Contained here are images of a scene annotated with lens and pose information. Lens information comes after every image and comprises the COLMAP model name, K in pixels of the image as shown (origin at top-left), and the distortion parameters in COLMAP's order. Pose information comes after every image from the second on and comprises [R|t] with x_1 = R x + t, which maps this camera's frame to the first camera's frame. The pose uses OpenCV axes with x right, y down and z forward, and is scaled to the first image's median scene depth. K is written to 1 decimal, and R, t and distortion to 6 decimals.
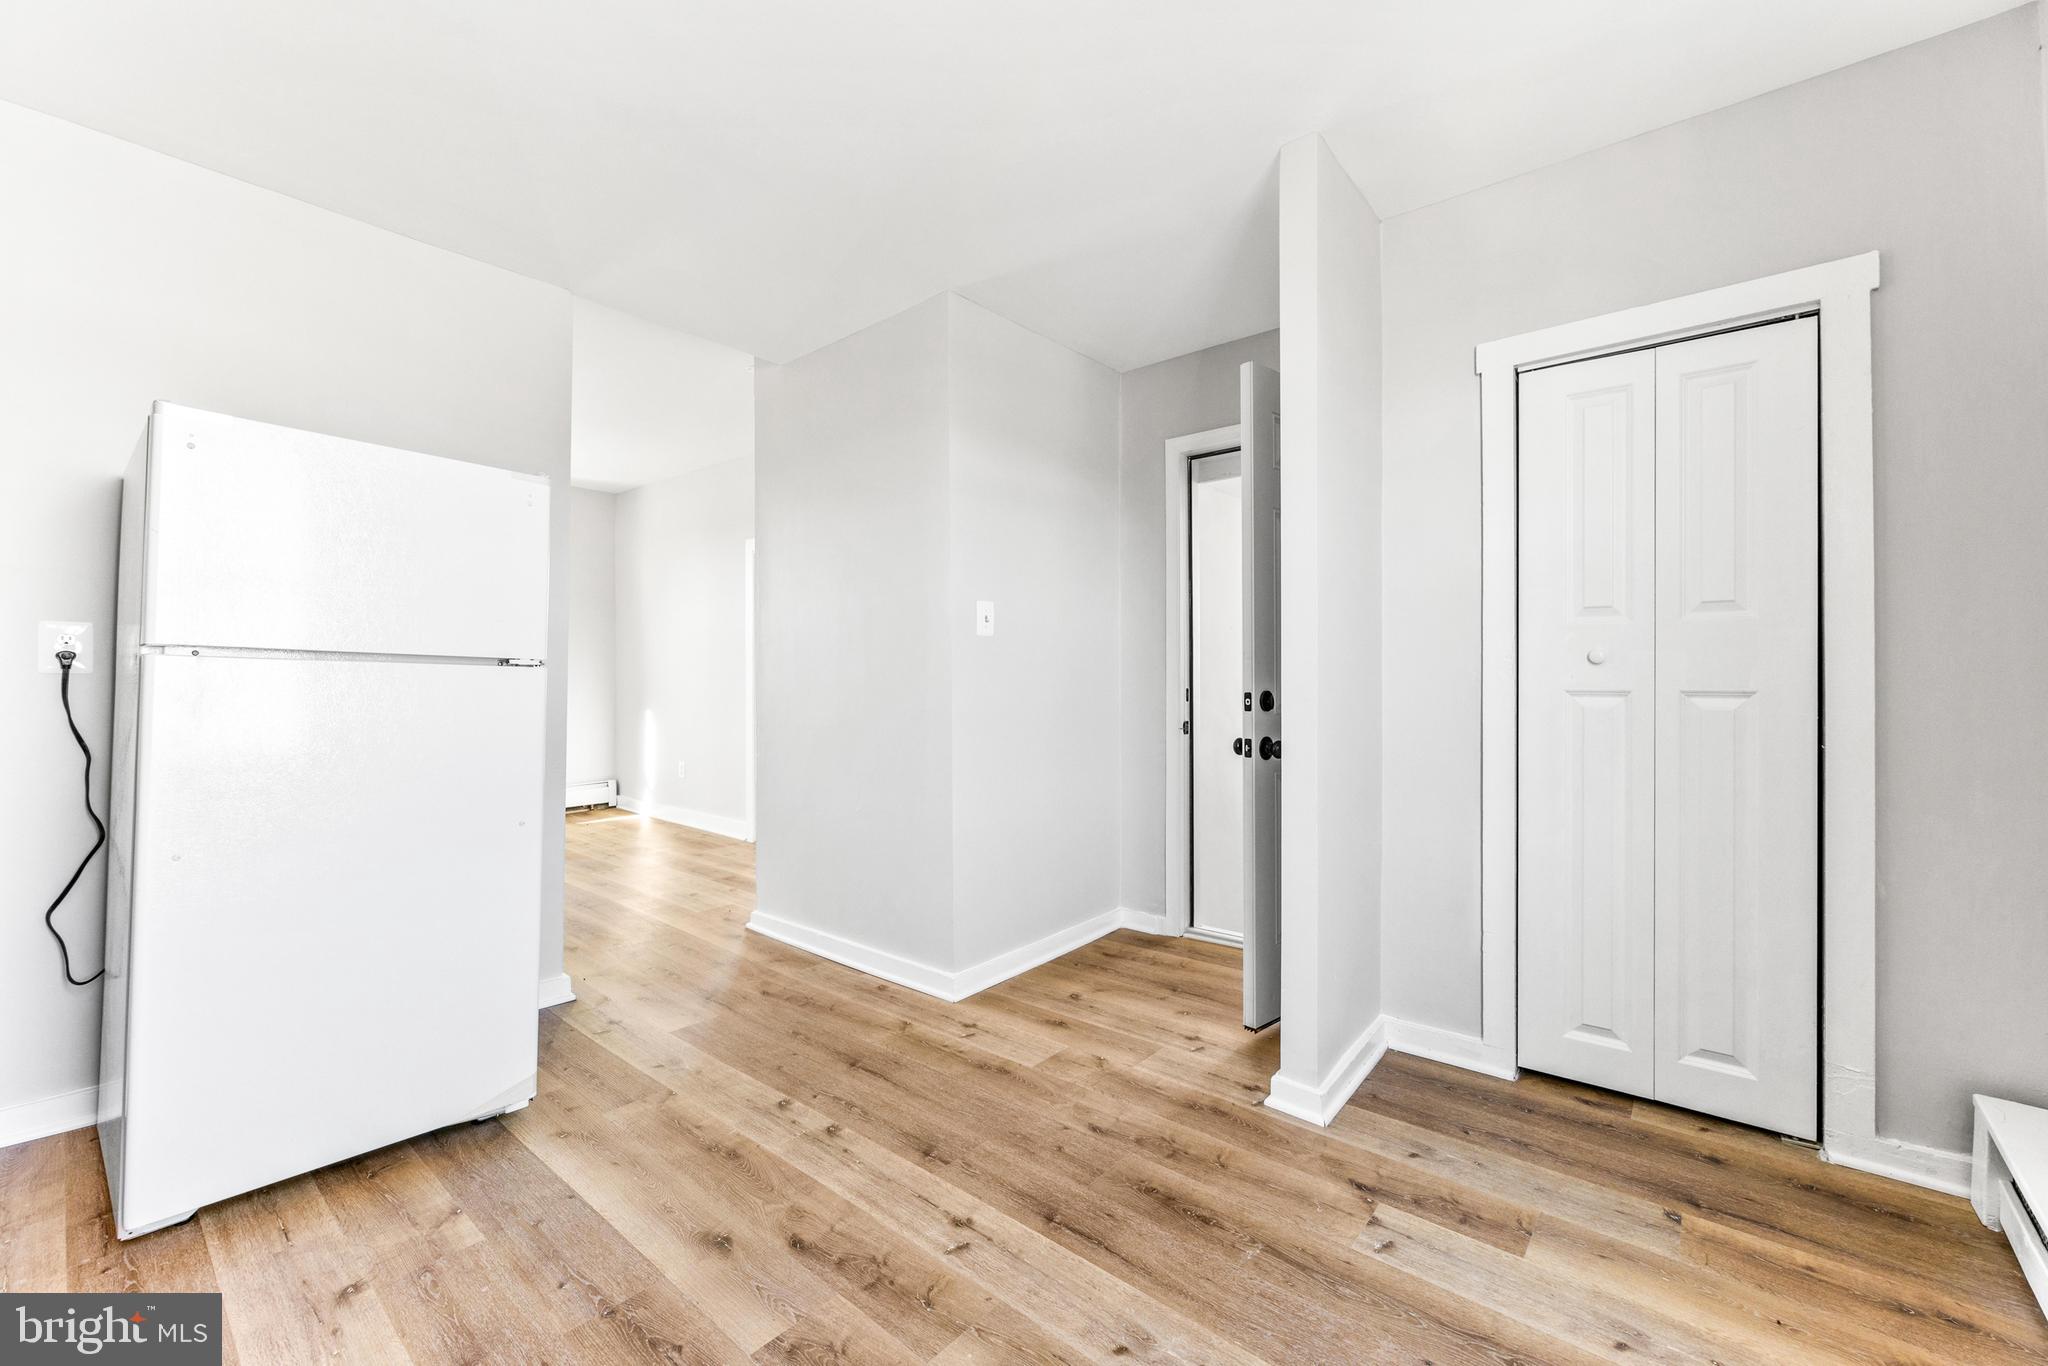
lens RADIAL K [[826.2, 0, 1028.1], [0, 826.2, 664.3], [0, 0, 1]] dist [-0.000990, -0.000145]
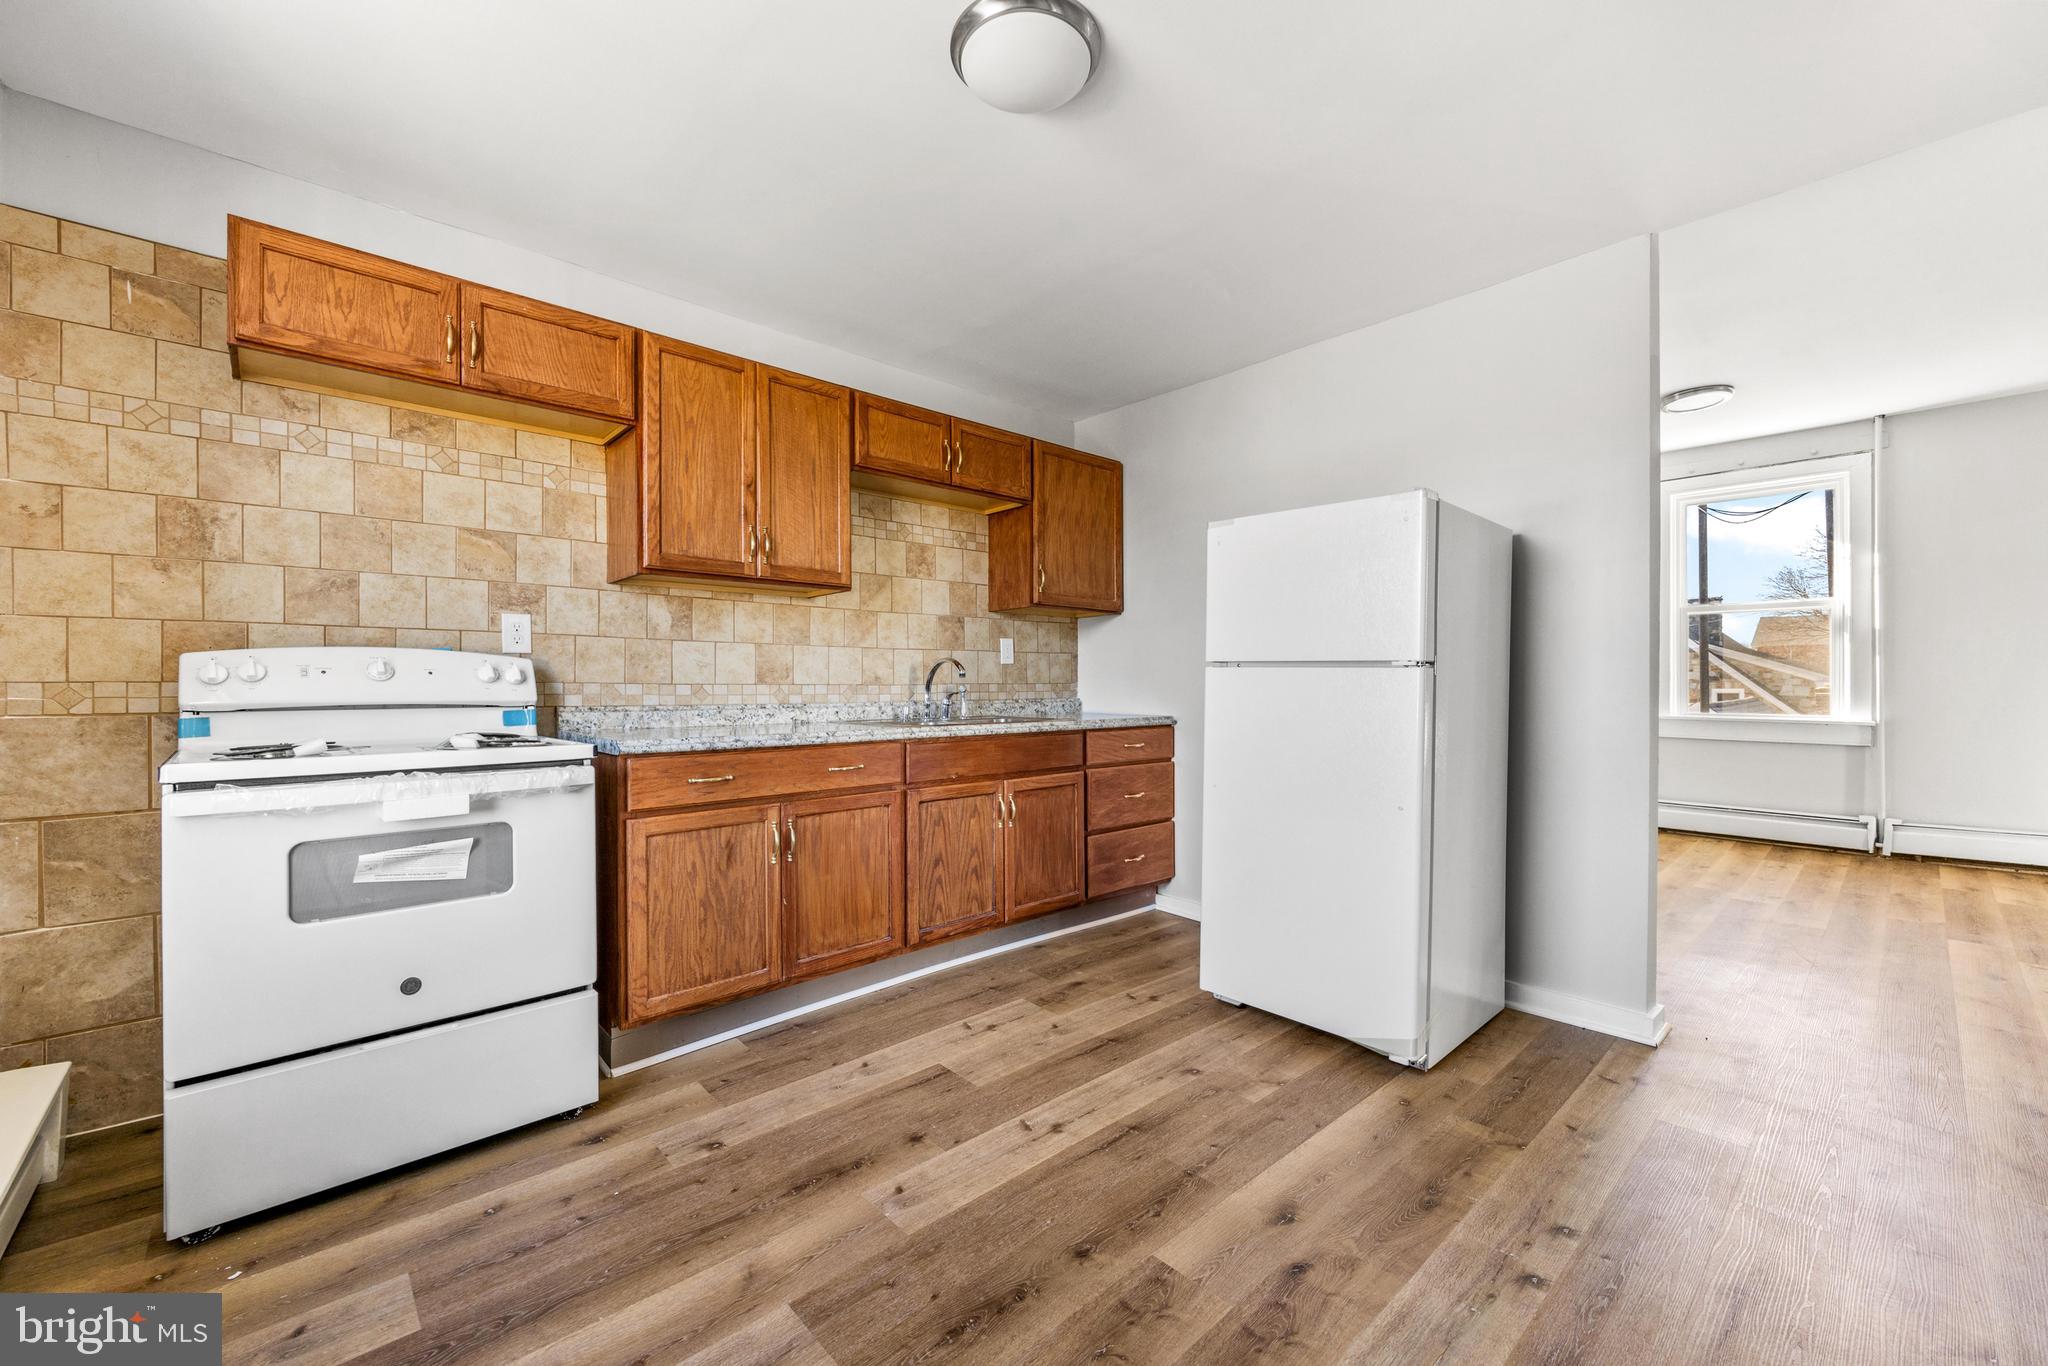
lens RADIAL K [[826.2, 0, 1031.7], [0, 826.2, 687.5], [0, 0, 1]] dist [-0.000990, -0.000145]
pose [[-0.122250, -0.001702, -0.992498, 0.678568], [0.021144, 0.999767, -0.004319, 0.029718], [0.992274, -0.021513, -0.122186, 0.798598]]
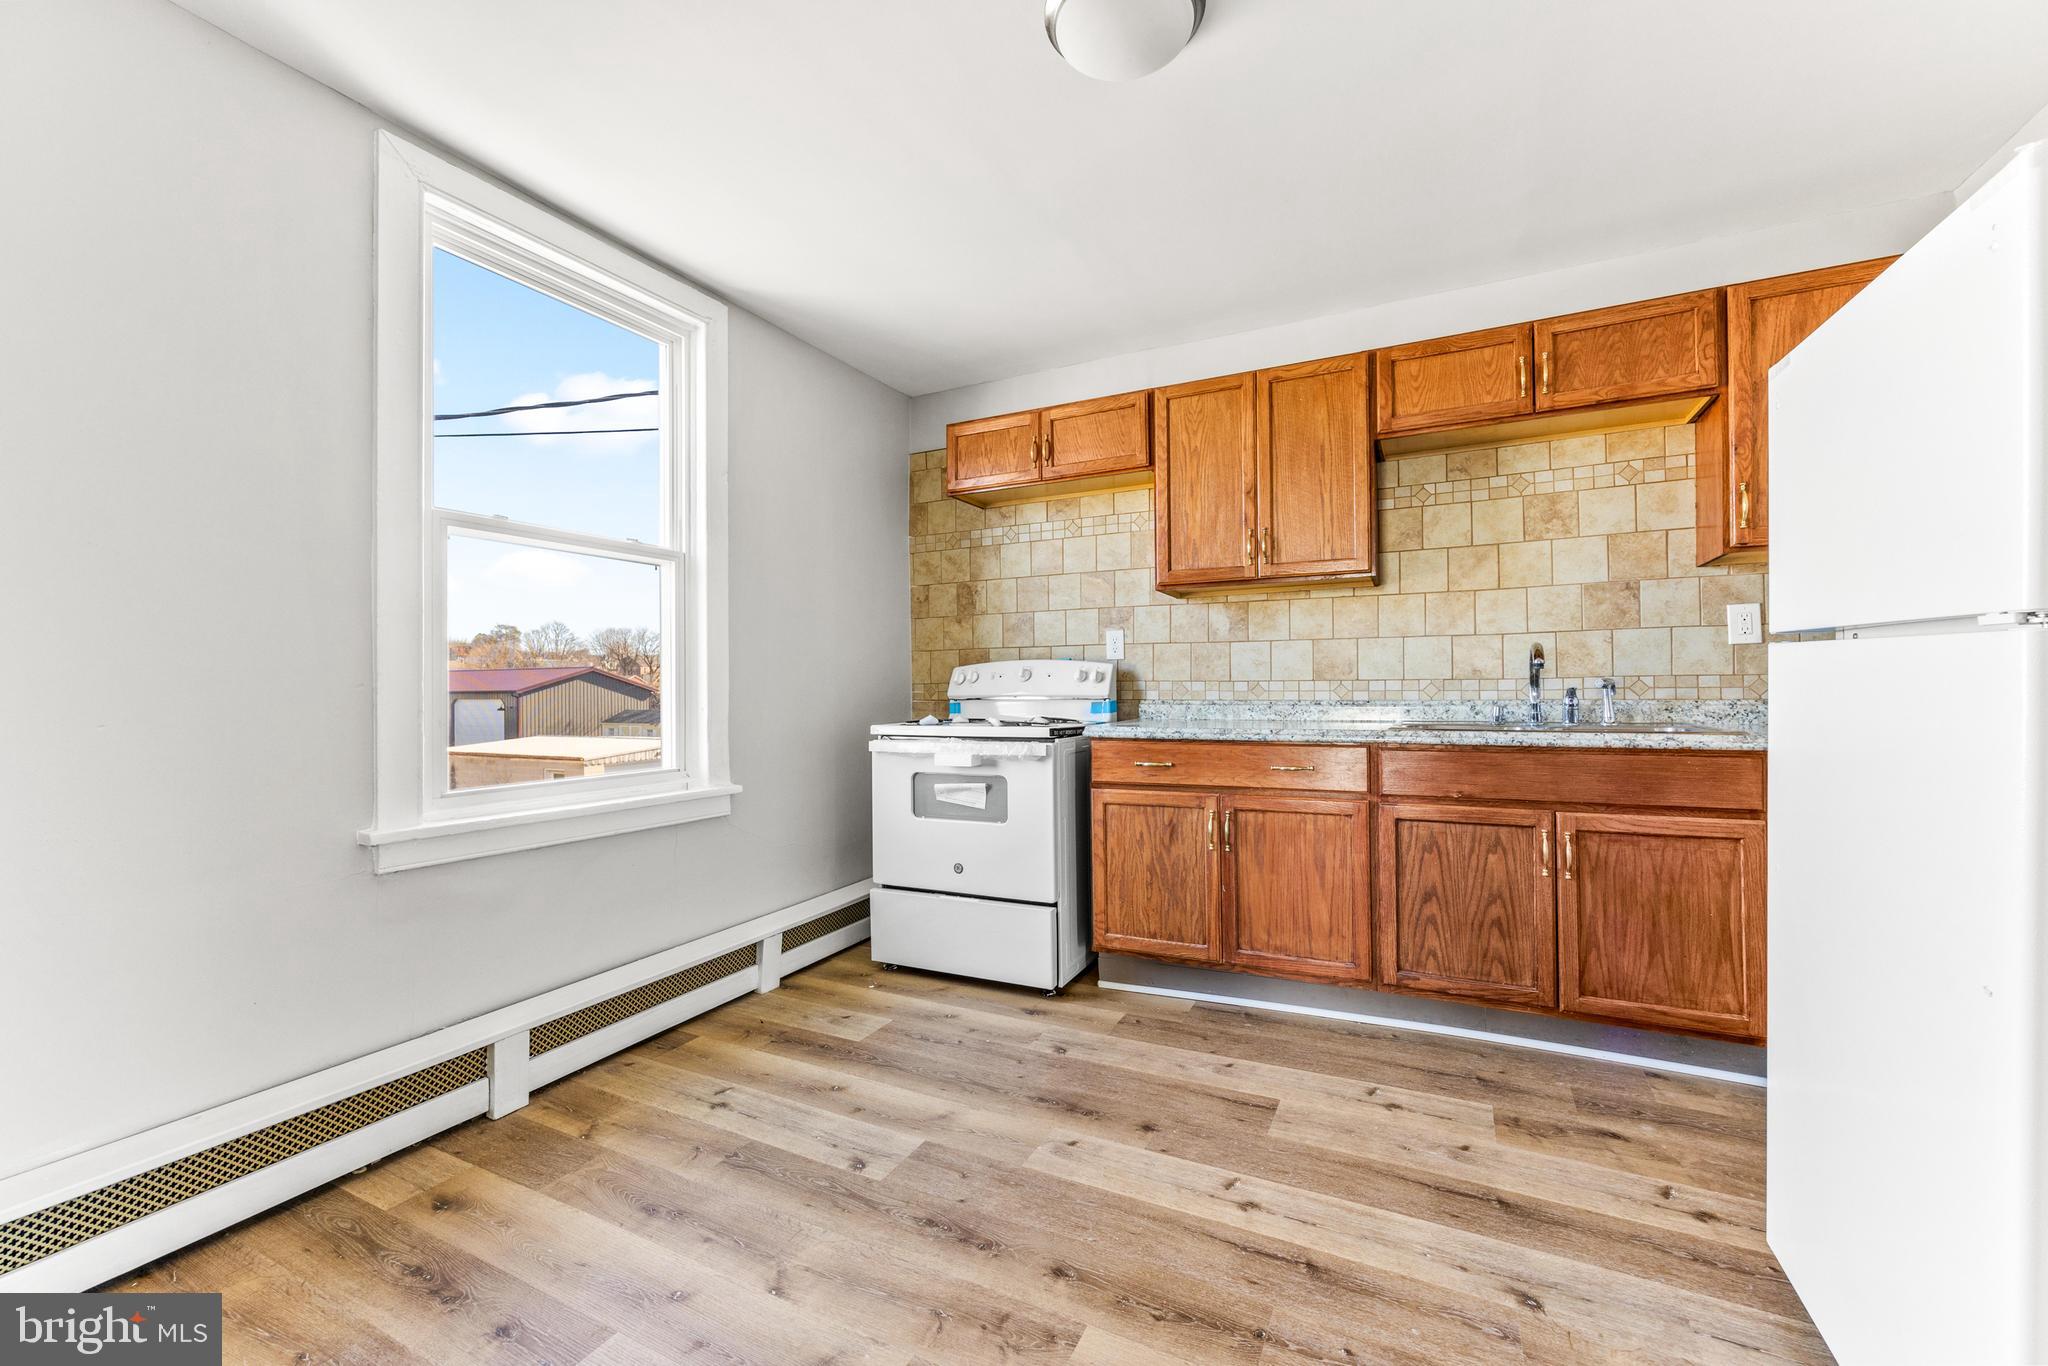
lens RADIAL K [[826.2, 0, 1012.4], [0, 826.2, 687.4], [0, 0, 1]] dist [-0.000990, -0.000145]
pose [[-0.975216, 0.006416, -0.221163, -0.016819], [0.010657, 0.999781, -0.017989, 0.043451], [0.221000, -0.019900, -0.975071, 1.616090]]
